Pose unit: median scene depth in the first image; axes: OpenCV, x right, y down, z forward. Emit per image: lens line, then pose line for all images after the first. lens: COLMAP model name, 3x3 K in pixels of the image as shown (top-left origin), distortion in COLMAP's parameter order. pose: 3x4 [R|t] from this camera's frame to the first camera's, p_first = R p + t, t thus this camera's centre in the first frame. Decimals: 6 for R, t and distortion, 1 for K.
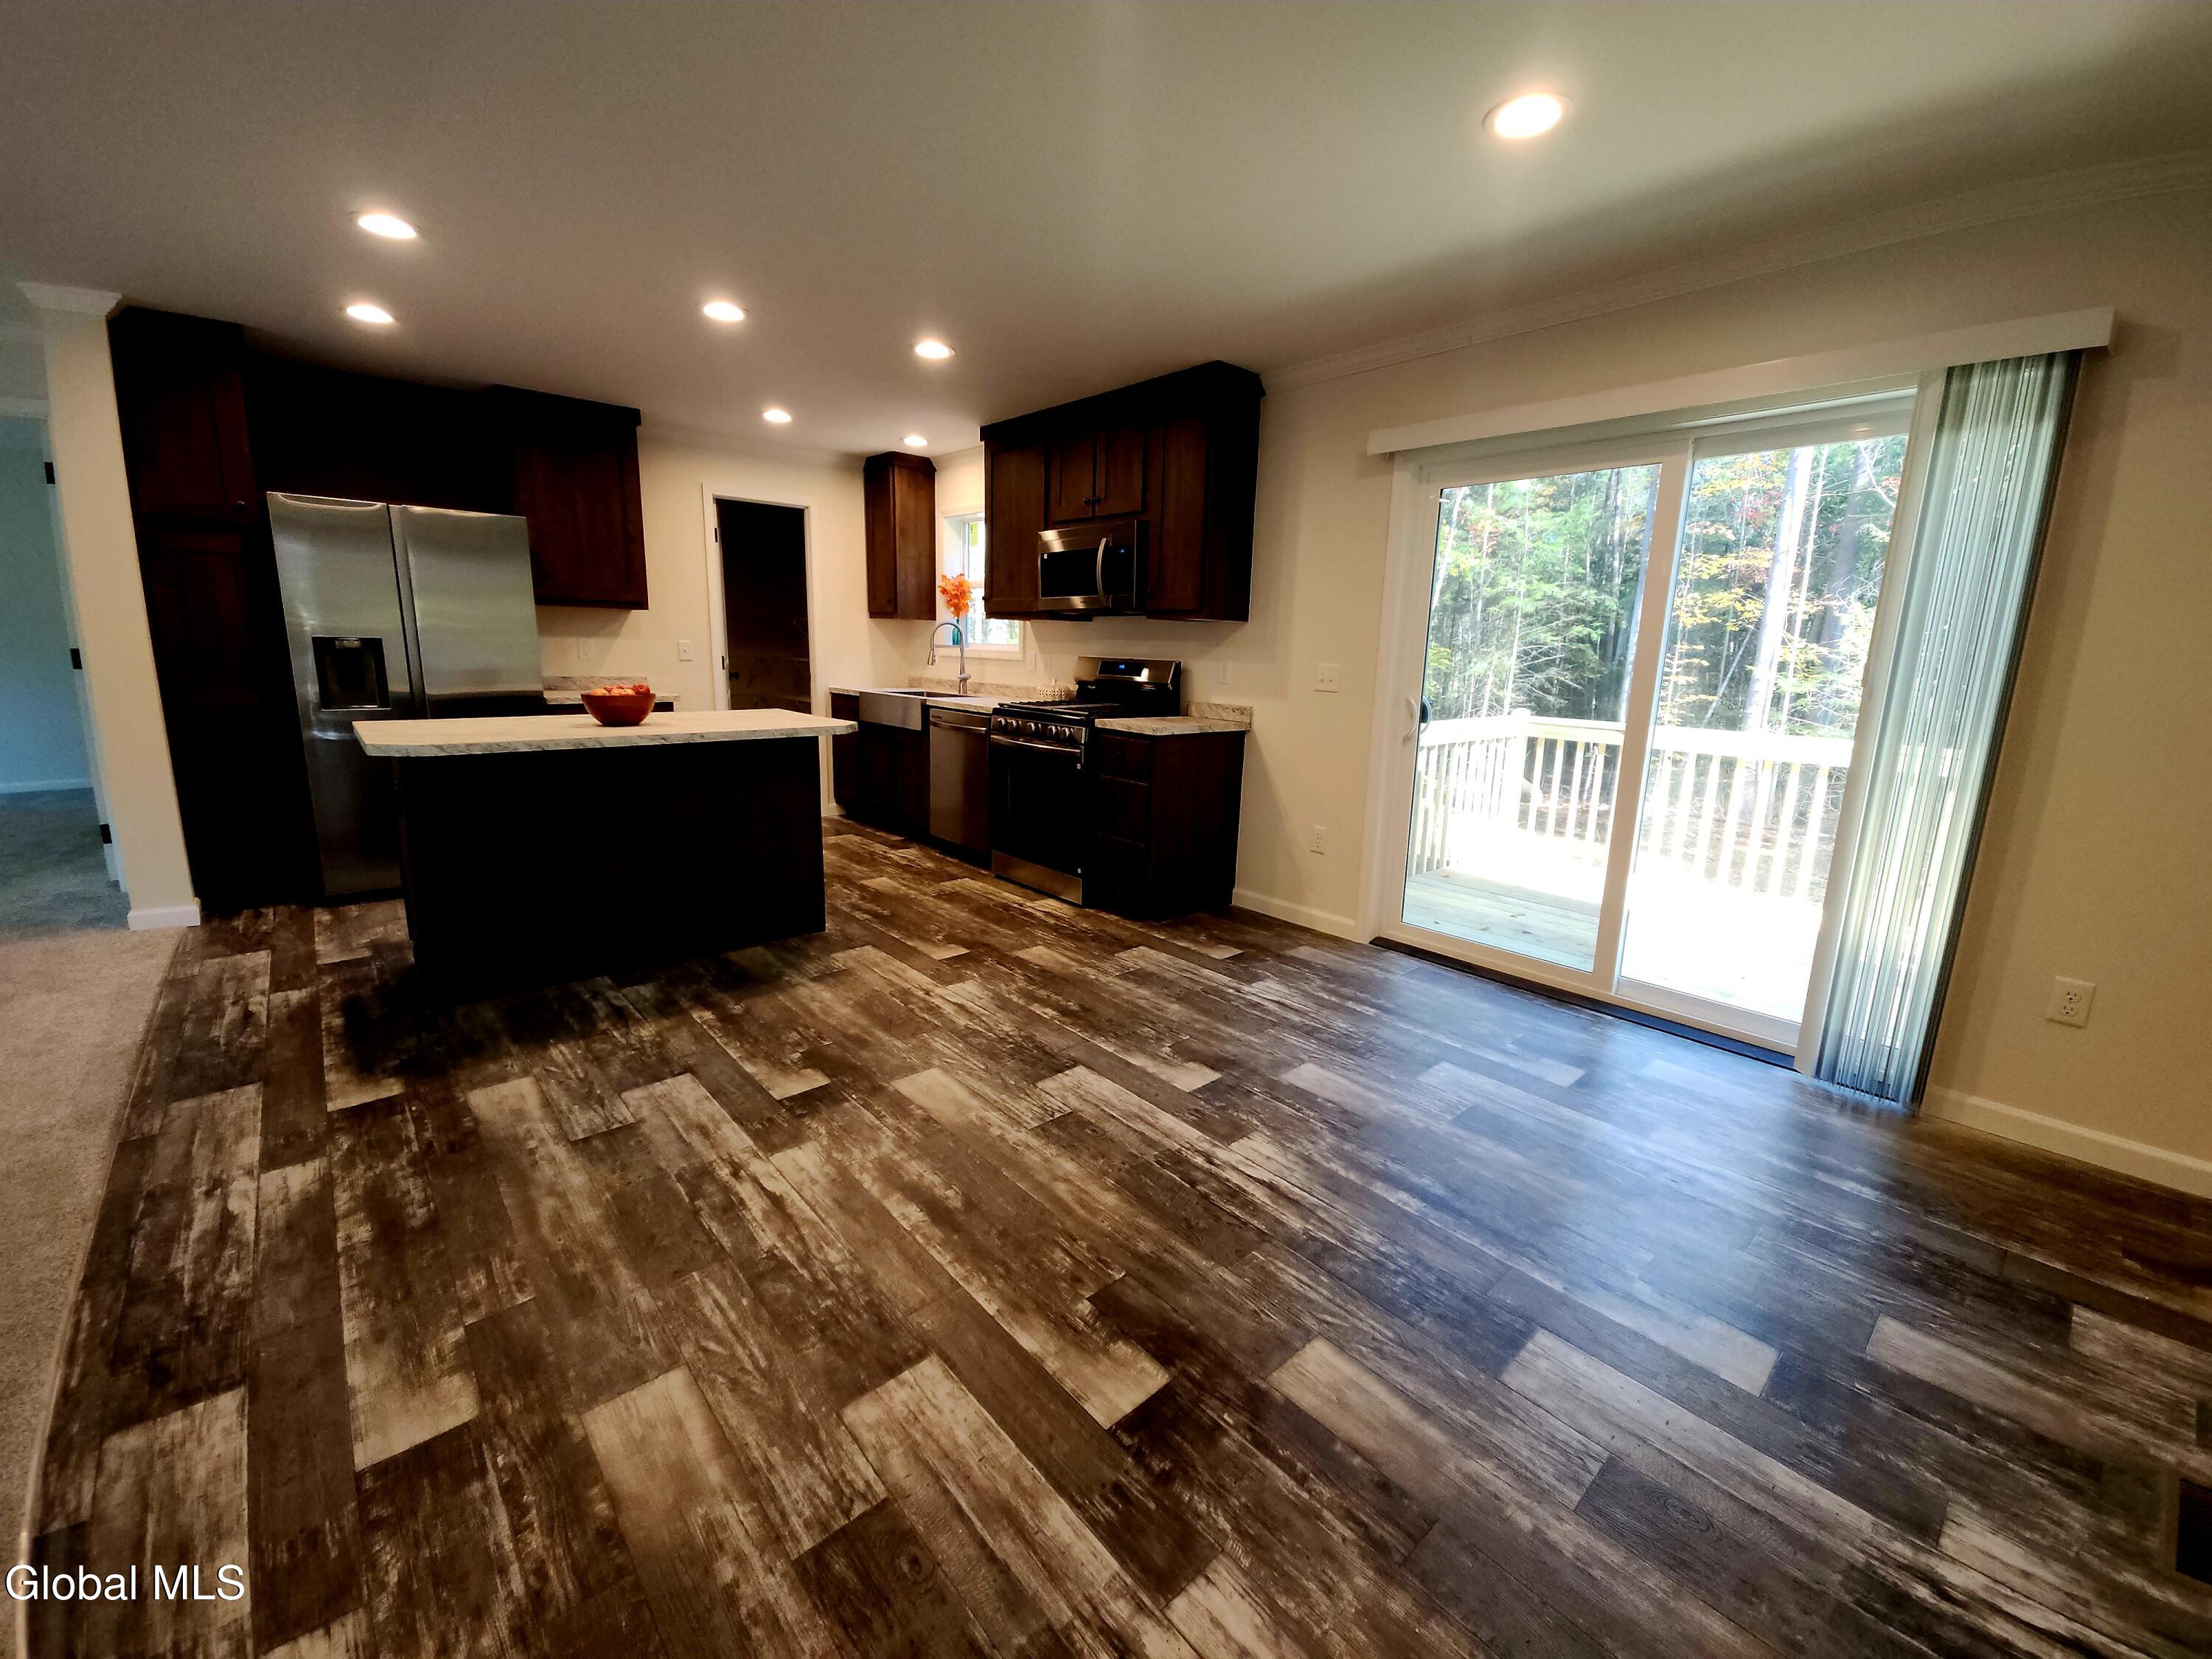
lens RADIAL K [[892.5, 0, 1116.3], [0, 892.5, 815.1], [0, 0, 1]] dist [0.020008, -0.013014]
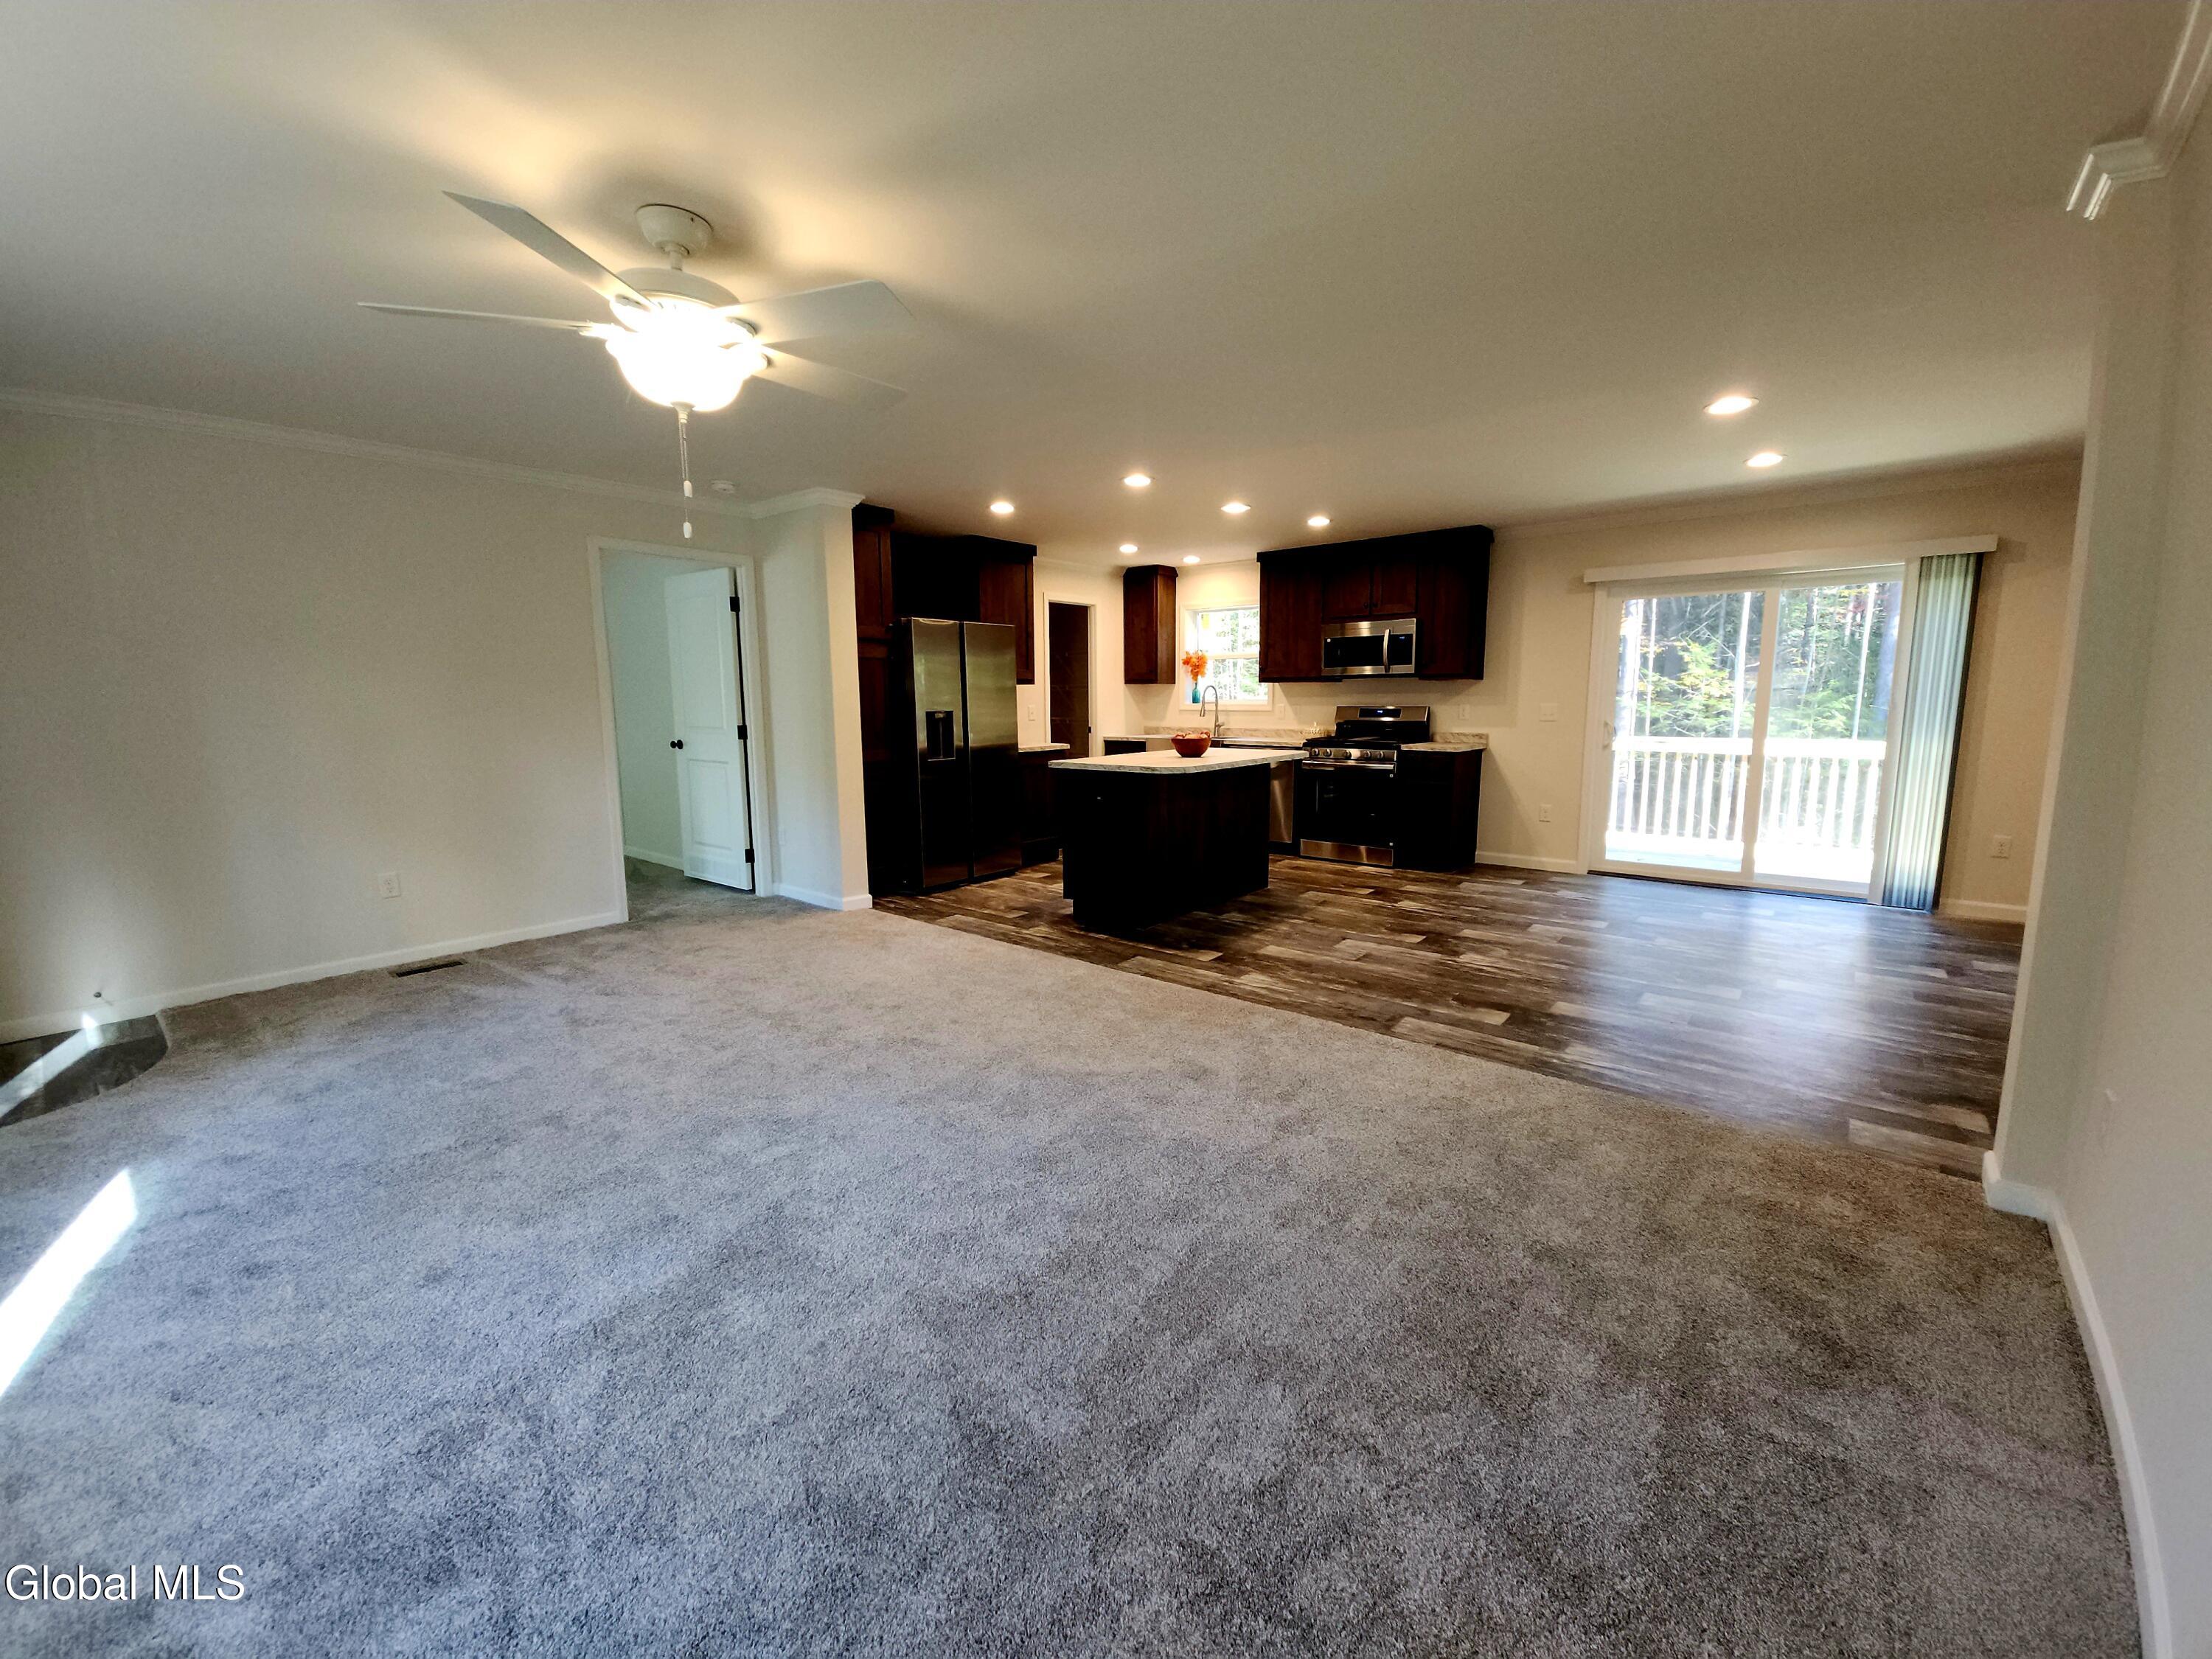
lens RADIAL K [[895.4, 0, 1116.4], [0, 895.4, 814.5], [0, 0, 1]] dist [0.015438, -0.006532]
pose [[0.987986, -0.053310, 0.145061, -1.043572], [0.061214, 0.996842, -0.050576, 0.087199], [-0.141907, 0.058848, 0.988129, -0.654329]]
